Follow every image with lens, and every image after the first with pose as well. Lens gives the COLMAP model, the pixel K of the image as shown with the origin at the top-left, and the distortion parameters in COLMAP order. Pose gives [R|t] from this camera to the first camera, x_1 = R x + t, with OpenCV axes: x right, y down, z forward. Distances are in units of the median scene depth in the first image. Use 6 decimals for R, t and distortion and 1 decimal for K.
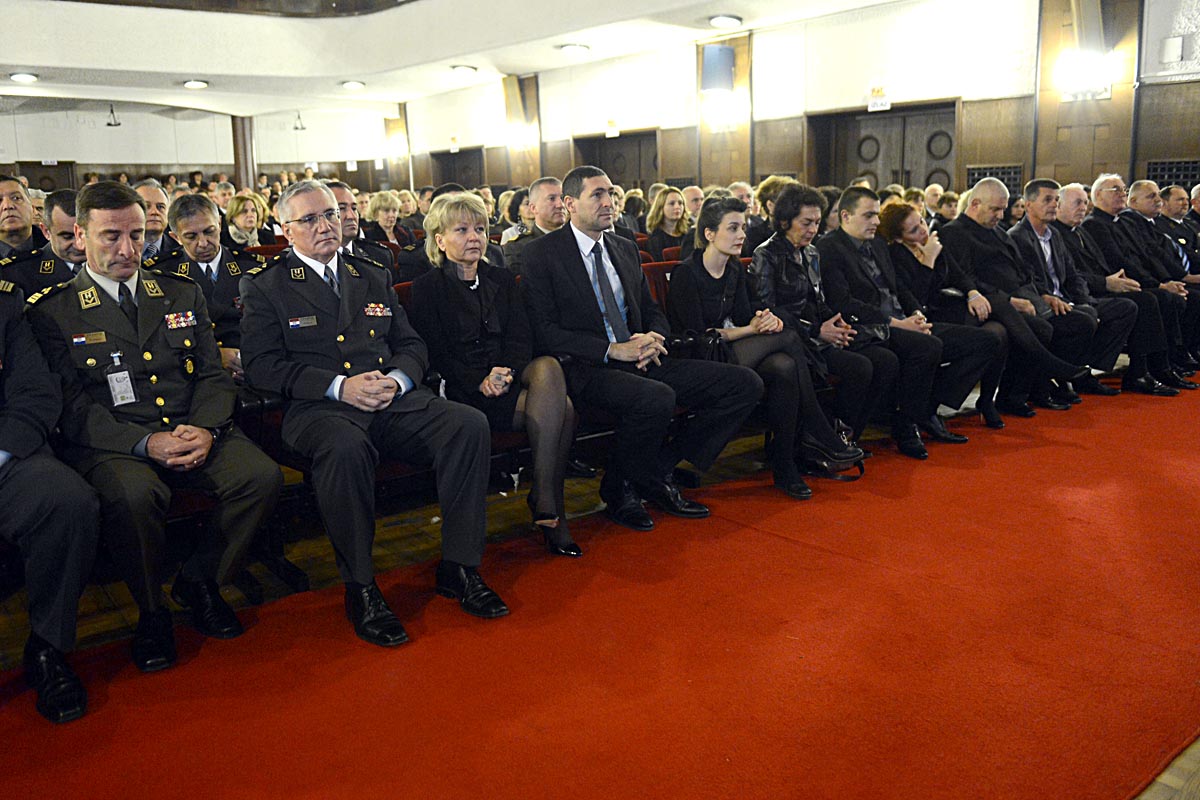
lens RADIAL K [[953.7, 0, 596.9], [0, 953.7, 393.6], [0, 0, 1]] dist [-0.033593, -0.008947]
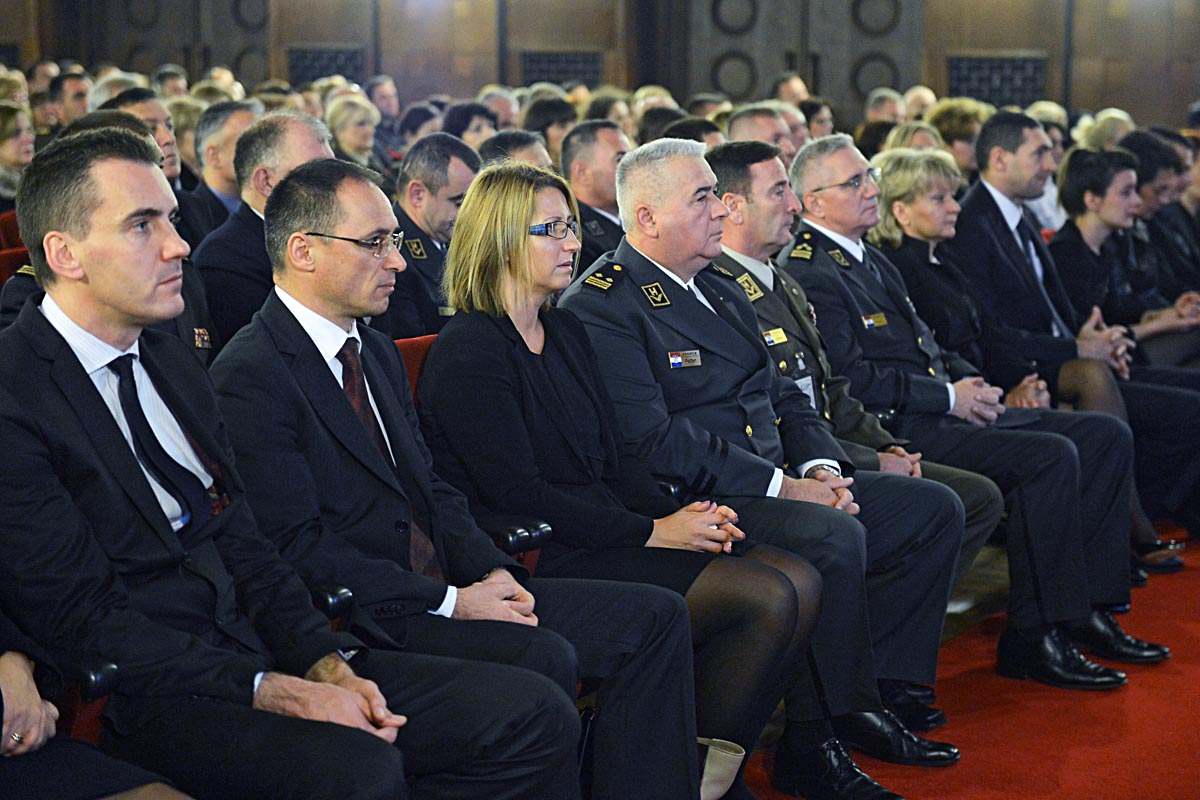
lens RADIAL K [[2529.4, 0, 578.3], [0, 2529.4, 311.1], [0, 0, 1]] dist [0.143231, 0.000000]
pose [[0.912172, -0.011651, 0.409642, -0.780938], [0.052152, 0.994769, -0.087838, 0.049938], [-0.406475, 0.101487, 0.908008, -0.444989]]
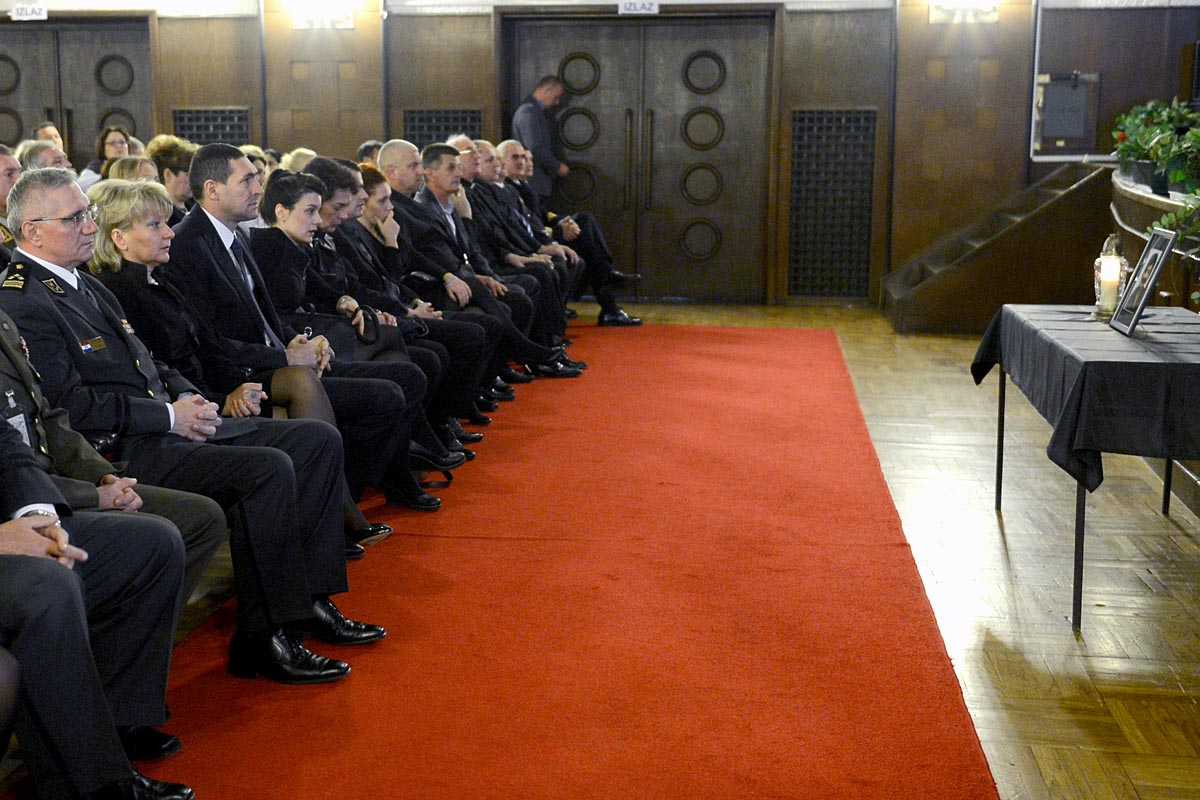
lens RADIAL K [[1650.1, 0, 594.4], [0, 1650.1, 389.3], [0, 0, 1]] dist [0.006137, 0.000000]
pose [[0.693763, -0.096253, 0.713743, -0.575538], [0.128814, 0.991632, 0.008520, 0.003135], [-0.708590, 0.086029, 0.700356, -0.158947]]
